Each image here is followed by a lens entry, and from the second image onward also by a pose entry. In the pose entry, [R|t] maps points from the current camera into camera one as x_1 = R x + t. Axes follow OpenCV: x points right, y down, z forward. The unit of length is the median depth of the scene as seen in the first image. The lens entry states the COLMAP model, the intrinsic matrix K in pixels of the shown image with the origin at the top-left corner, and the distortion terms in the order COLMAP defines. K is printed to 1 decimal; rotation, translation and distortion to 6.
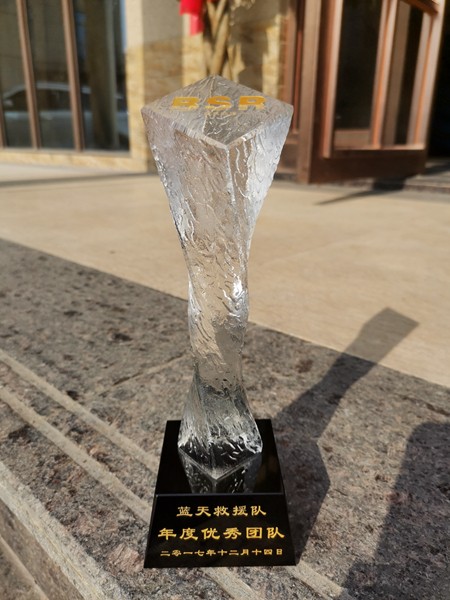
lens RADIAL K [[453.9, 0, 225.0], [0, 453.9, 300.0], [0, 0, 1]] dist [0.008740, -0.005812]
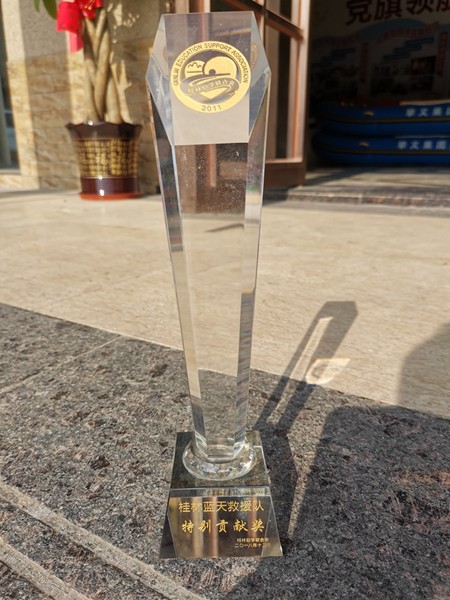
lens RADIAL K [[453.9, 0, 225.0], [0, 453.9, 300.0], [0, 0, 1]] dist [0.008740, -0.005812]
pose [[0.981315, -0.071029, 0.178819, 0.103086], [0.076009, 0.996883, -0.021145, 0.011150], [-0.176760, 0.034342, 0.983655, -0.048776]]
